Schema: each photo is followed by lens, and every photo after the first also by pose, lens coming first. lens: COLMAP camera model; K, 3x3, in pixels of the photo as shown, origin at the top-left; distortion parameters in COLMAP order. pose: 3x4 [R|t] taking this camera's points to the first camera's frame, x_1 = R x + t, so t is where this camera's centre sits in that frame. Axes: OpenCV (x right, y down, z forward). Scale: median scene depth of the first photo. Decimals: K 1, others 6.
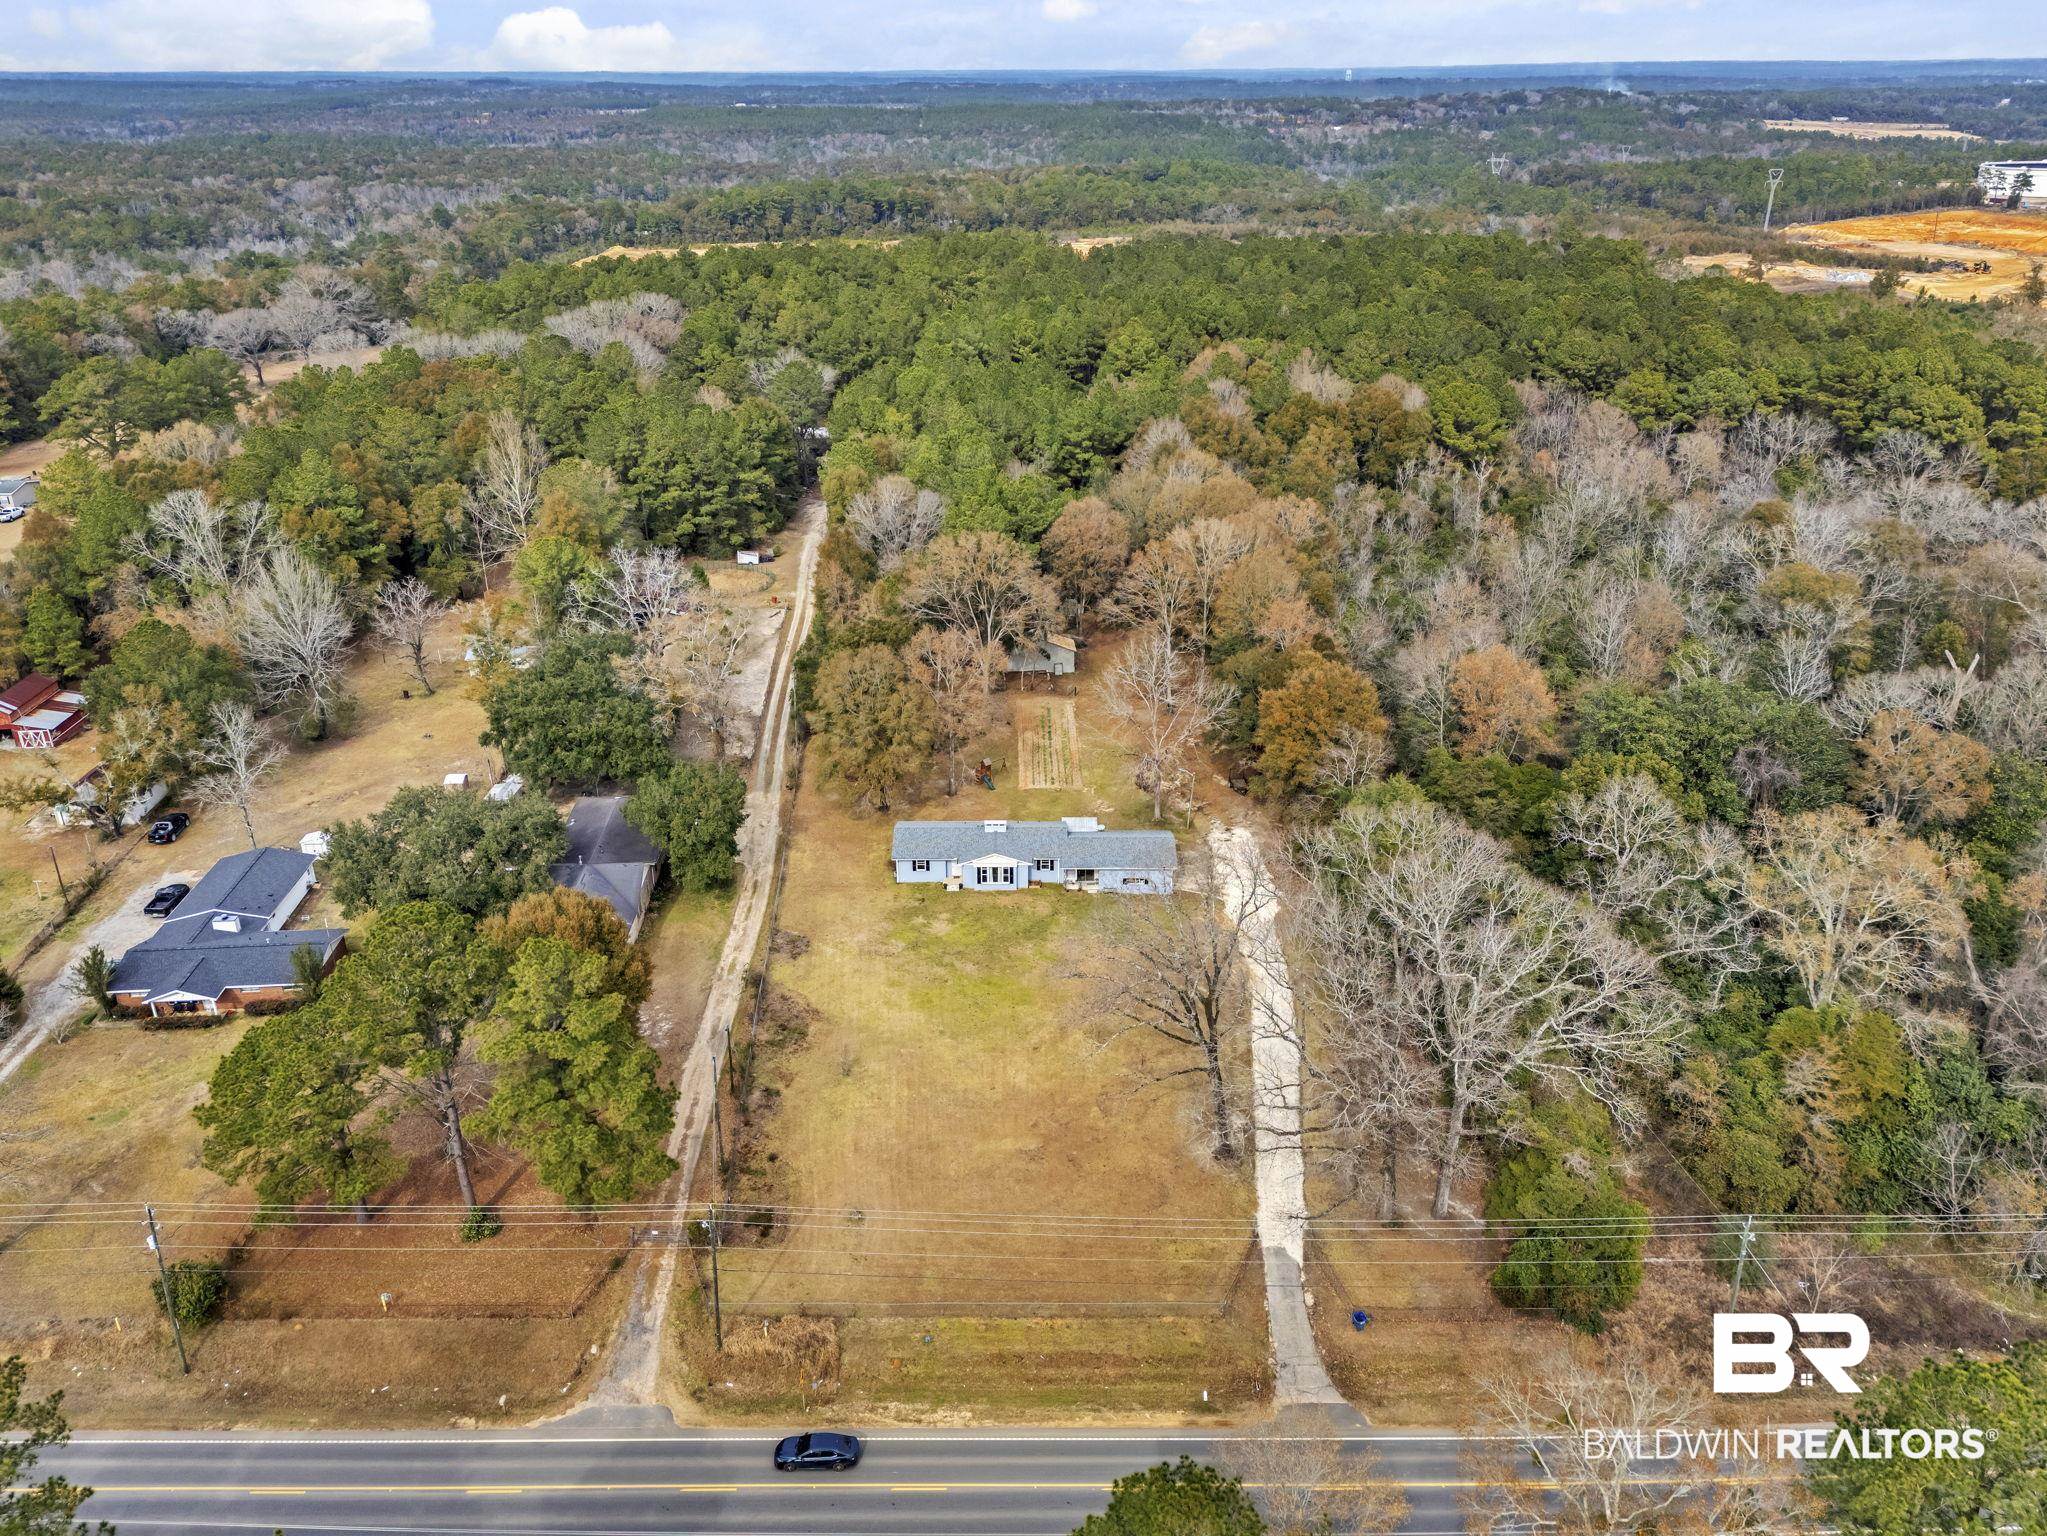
lens RADIAL K [[1554.7, 0, 1007.7], [0, 1554.7, 773.3], [0, 0, 1]] dist [0.085965, -0.083380]
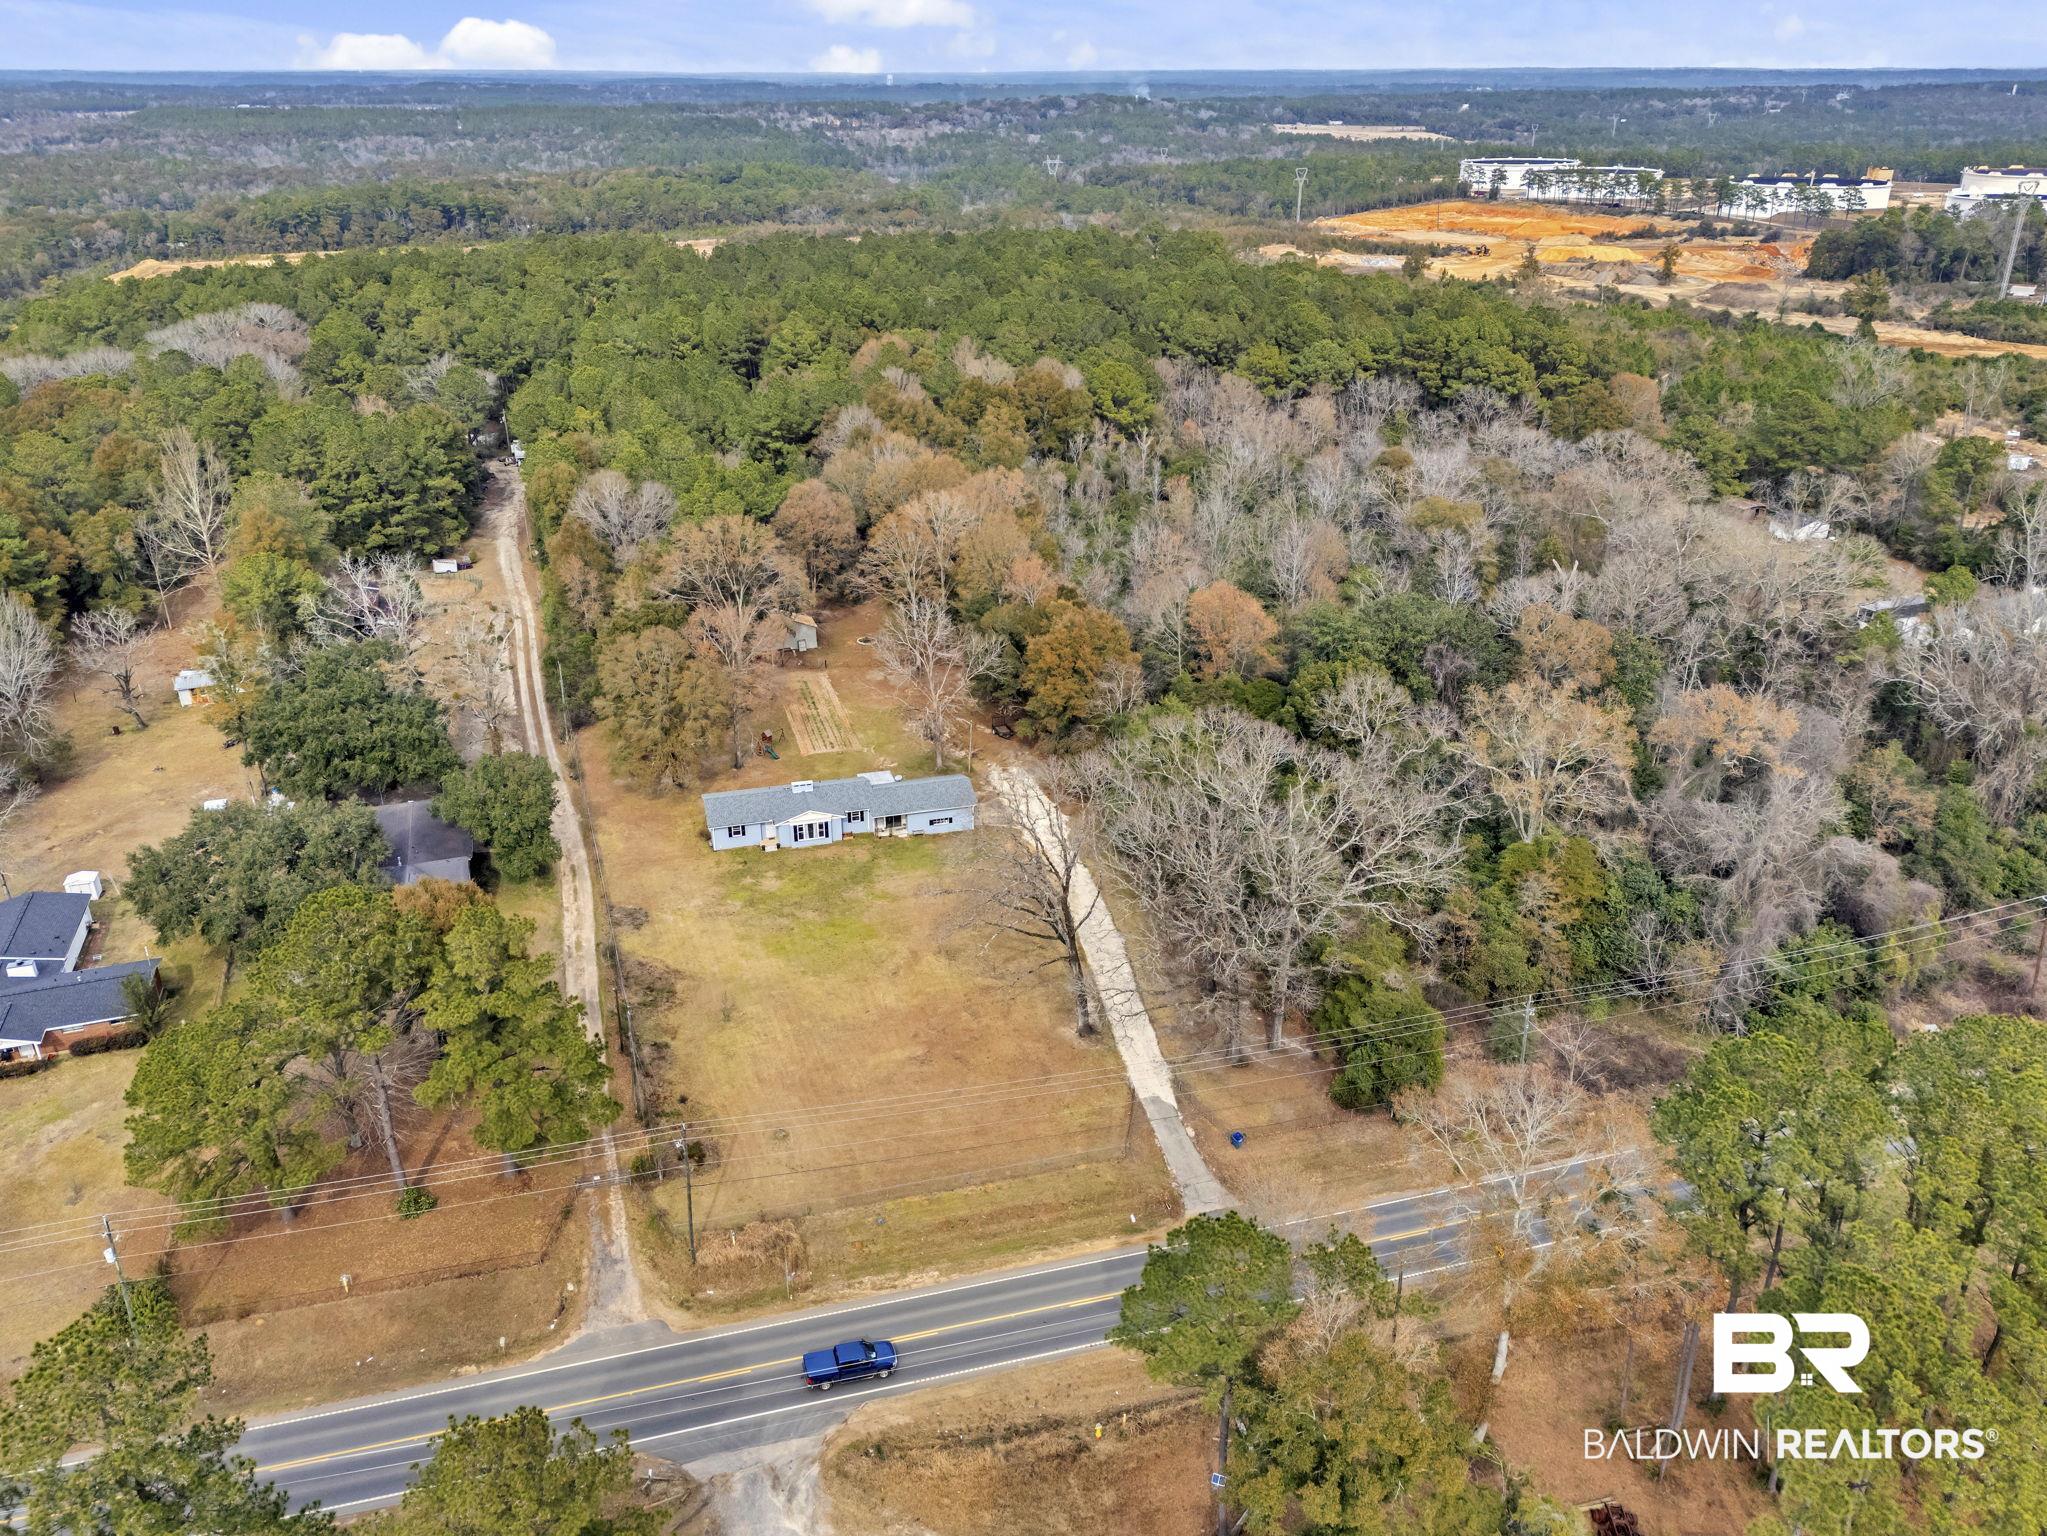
lens RADIAL K [[1554.7, 0, 1020.7], [0, 1554.7, 776.0], [0, 0, 1]] dist [0.085965, -0.083380]
pose [[0.962758, -0.109145, 0.247356, -0.127624], [0.109265, 0.993924, 0.013285, 0.029743], [-0.247302, 0.014238, 0.968834, -0.063249]]
